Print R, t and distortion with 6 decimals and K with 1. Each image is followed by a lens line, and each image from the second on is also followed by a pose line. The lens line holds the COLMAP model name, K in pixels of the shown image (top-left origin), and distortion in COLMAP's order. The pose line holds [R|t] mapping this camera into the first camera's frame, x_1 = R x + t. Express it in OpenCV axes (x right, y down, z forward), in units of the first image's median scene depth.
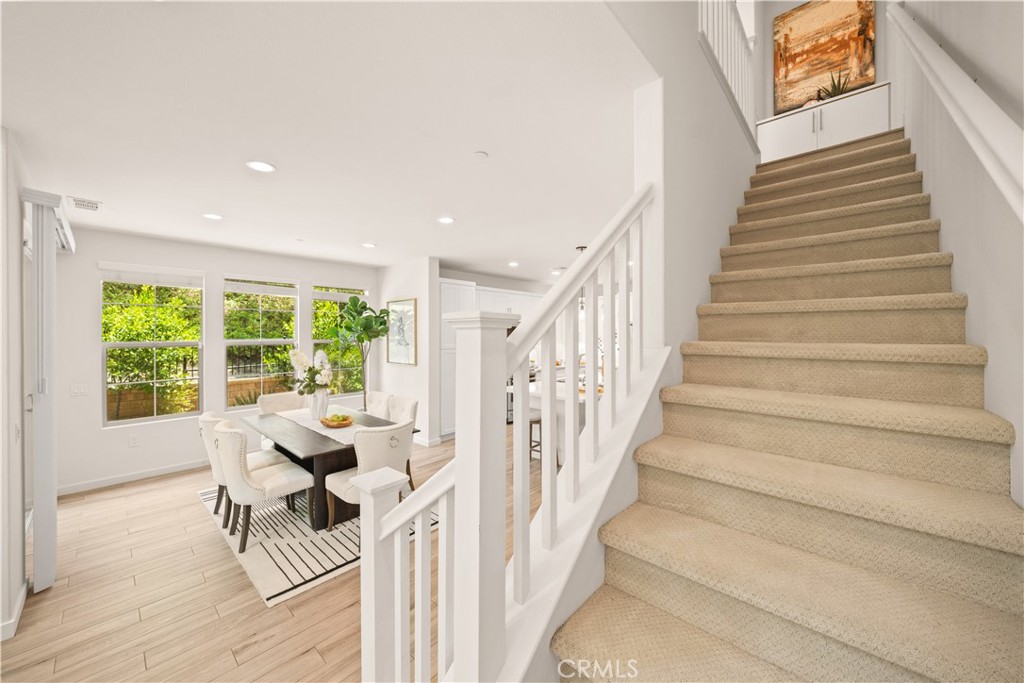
lens RADIAL K [[371.5, 0, 510.3], [0, 371.5, 331.7], [0, 0, 1]] dist [0.000669, 0.000177]
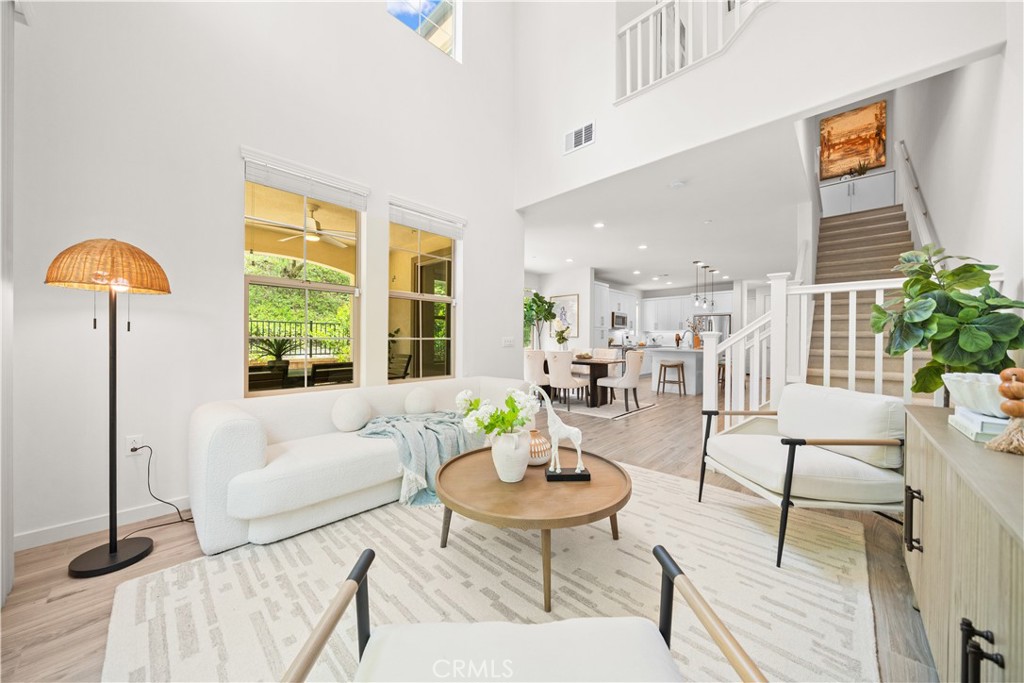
lens RADIAL K [[348.4, 0, 507.4], [0, 348.4, 341.1], [0, 0, 1]] dist [-0.004314, -0.000019]
pose [[0.999422, 0.010078, -0.032475, -0.638020], [-0.009826, 0.999920, 0.007912, 0.124929], [0.032552, -0.007589, 0.999441, -0.597424]]
